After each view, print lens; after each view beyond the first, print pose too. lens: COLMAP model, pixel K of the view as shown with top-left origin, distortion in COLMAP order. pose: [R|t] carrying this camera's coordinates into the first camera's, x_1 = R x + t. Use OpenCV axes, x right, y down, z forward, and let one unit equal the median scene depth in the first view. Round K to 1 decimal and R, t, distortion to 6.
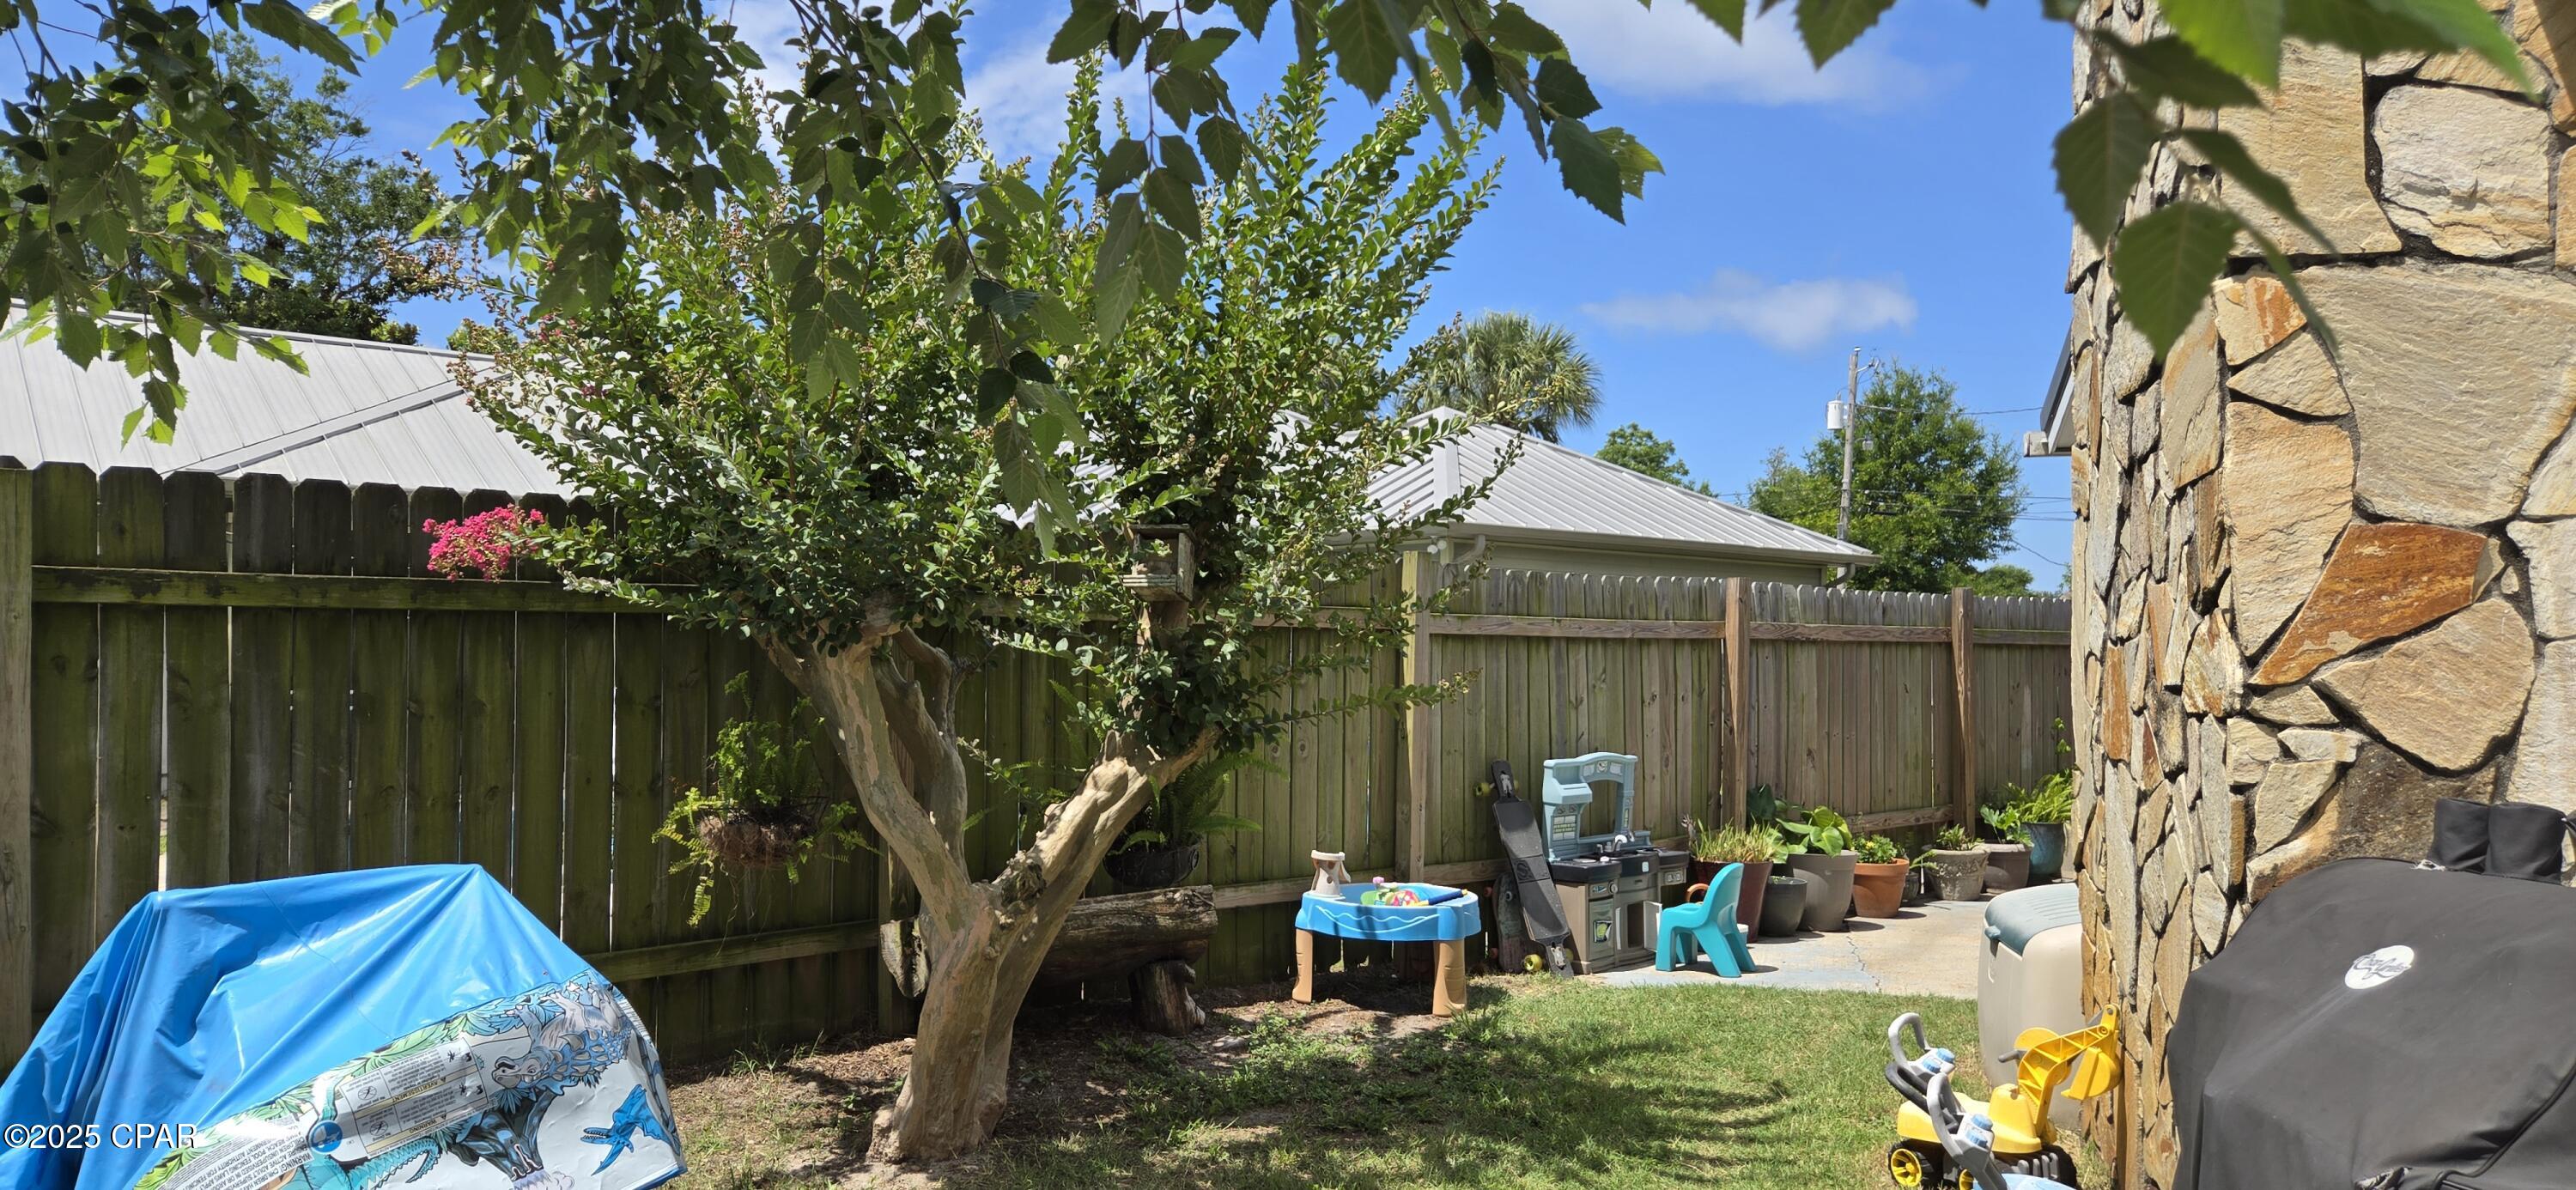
lens RADIAL K [[1723.9, 0, 1276.2], [0, 1723.9, 615.2], [0, 0, 1]] dist [0.074058, -0.066628]
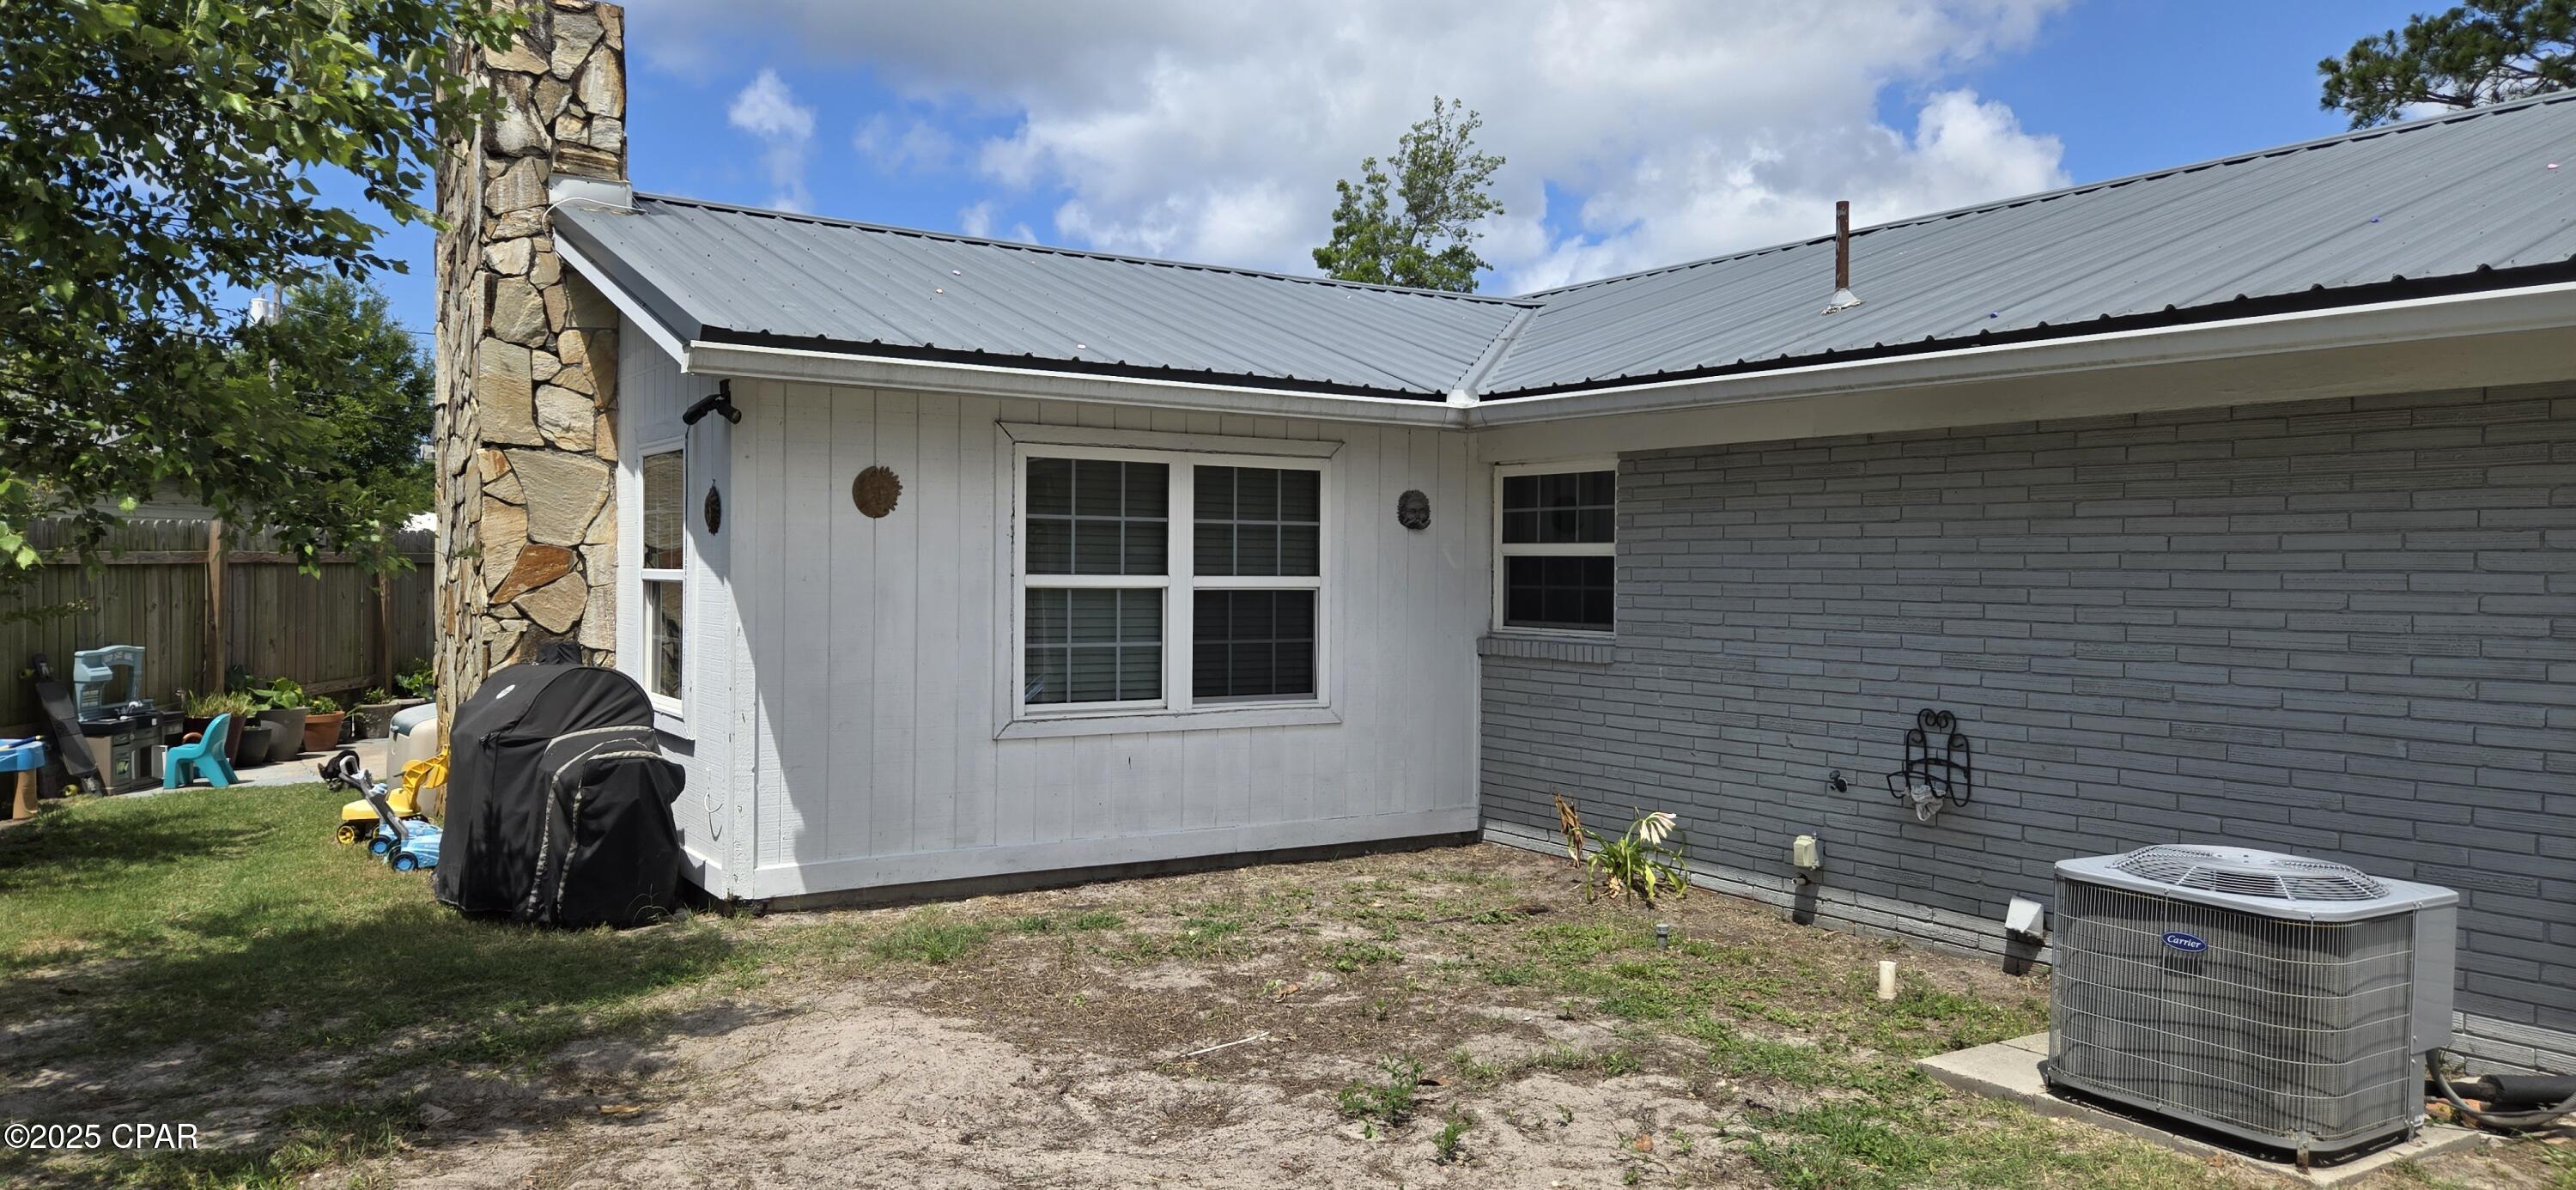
lens RADIAL K [[1723.9, 0, 1257.3], [0, 1723.9, 585.6], [0, 0, 1]] dist [0.074058, -0.066628]
pose [[0.672313, -0.008543, 0.740218, -0.384550], [-0.025983, 0.999045, 0.035130, -0.068746], [-0.739811, -0.042851, 0.671449, -1.015120]]
